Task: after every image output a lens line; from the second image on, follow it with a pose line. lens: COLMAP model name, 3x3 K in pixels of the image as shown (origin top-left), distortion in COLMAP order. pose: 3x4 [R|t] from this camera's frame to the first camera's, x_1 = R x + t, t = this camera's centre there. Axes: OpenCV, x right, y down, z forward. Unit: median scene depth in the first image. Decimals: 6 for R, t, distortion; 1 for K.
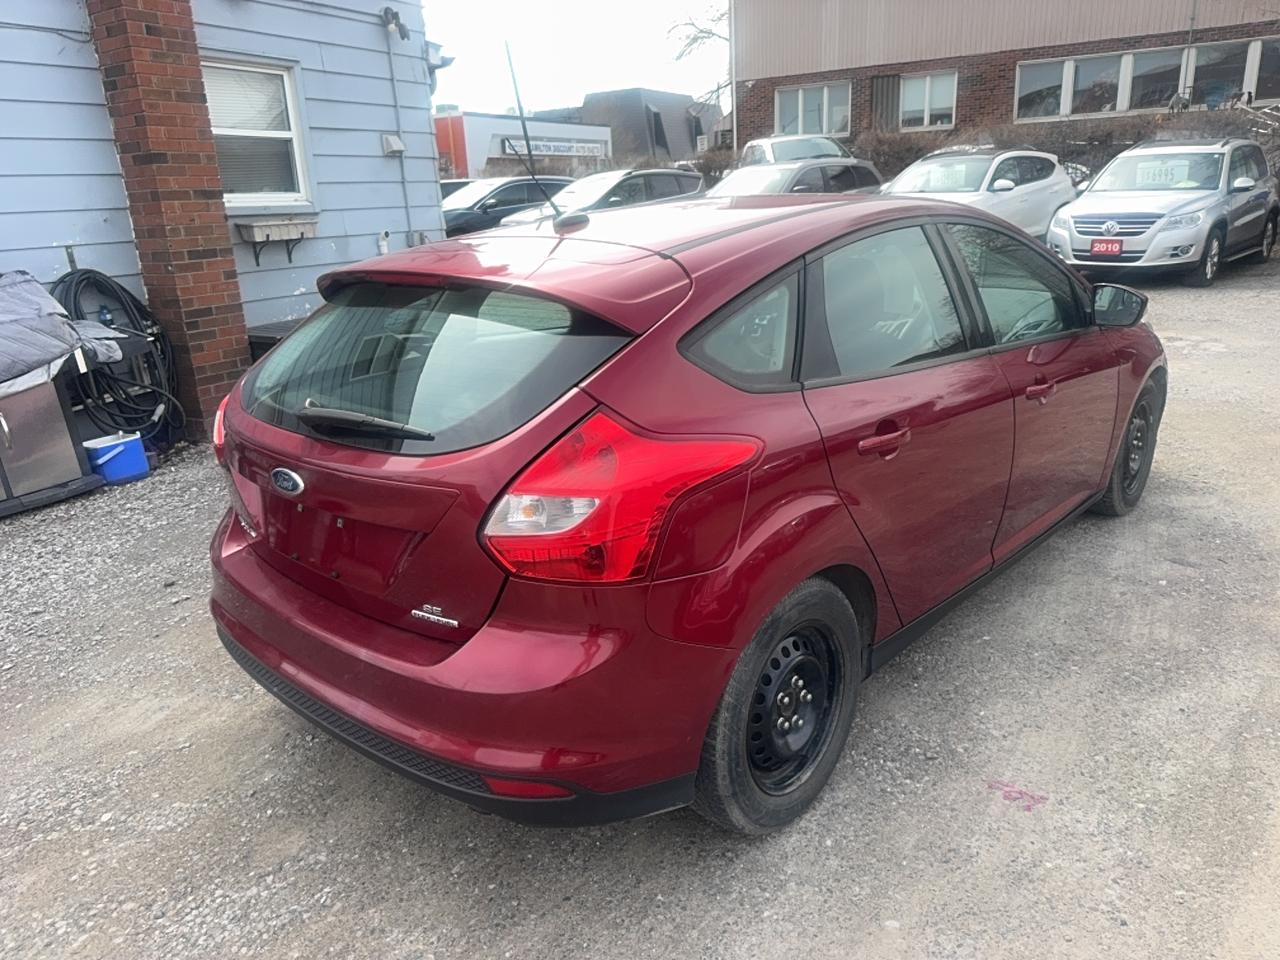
lens RADIAL K [[895.5, 0, 640.0], [0, 895.5, 480.0], [0, 0, 1]] dist [-0.002487, -0.004256]
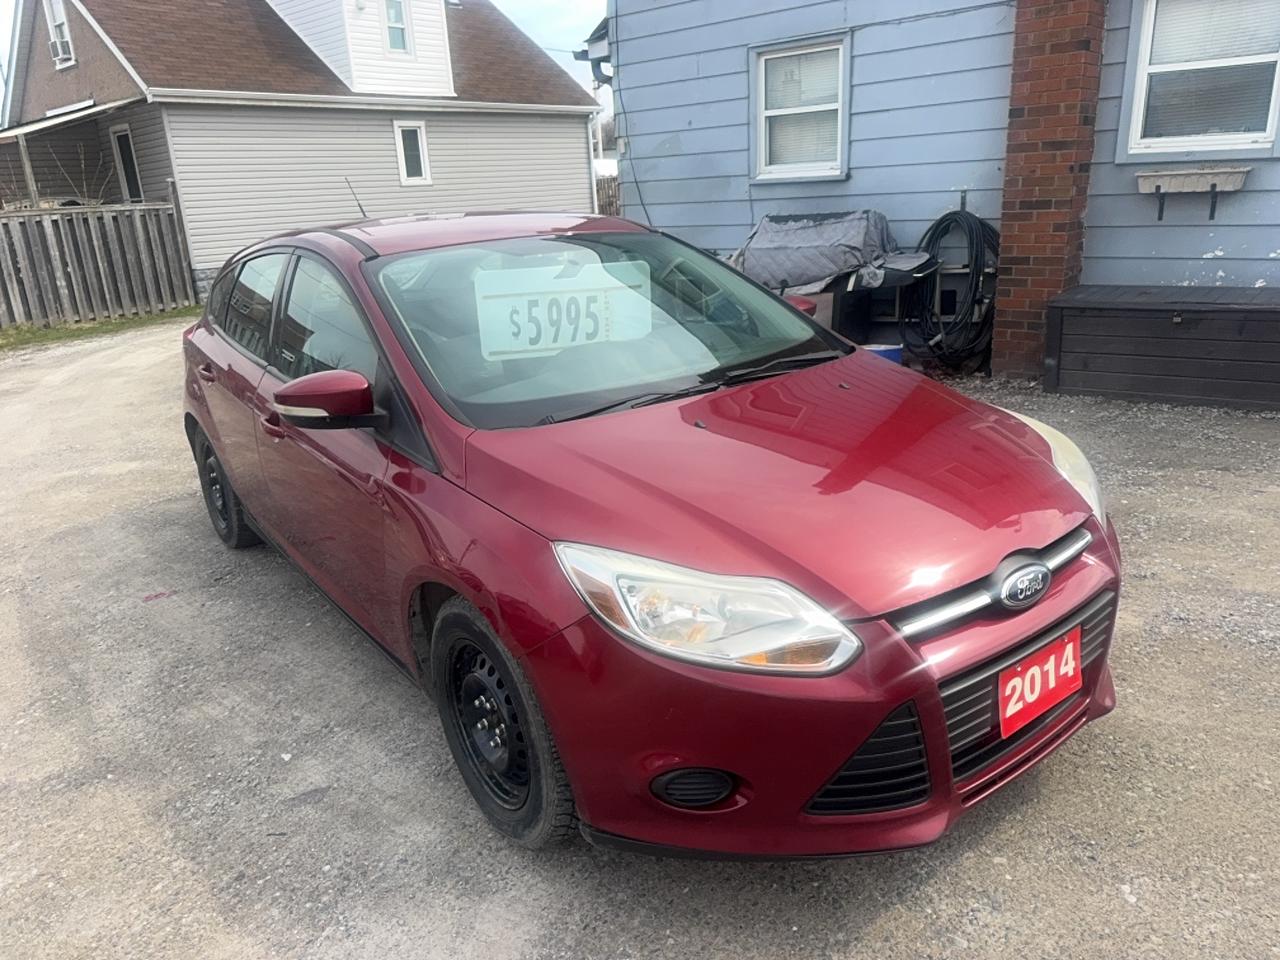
lens RADIAL K [[895.5, 0, 640.0], [0, 895.5, 480.0], [0, 0, 1]] dist [-0.002487, -0.004256]
pose [[-0.161469, 0.362111, -0.918043, 0.692632], [-0.238525, 0.888350, 0.392352, -0.284187], [0.957619, 0.282329, -0.057068, 0.757909]]
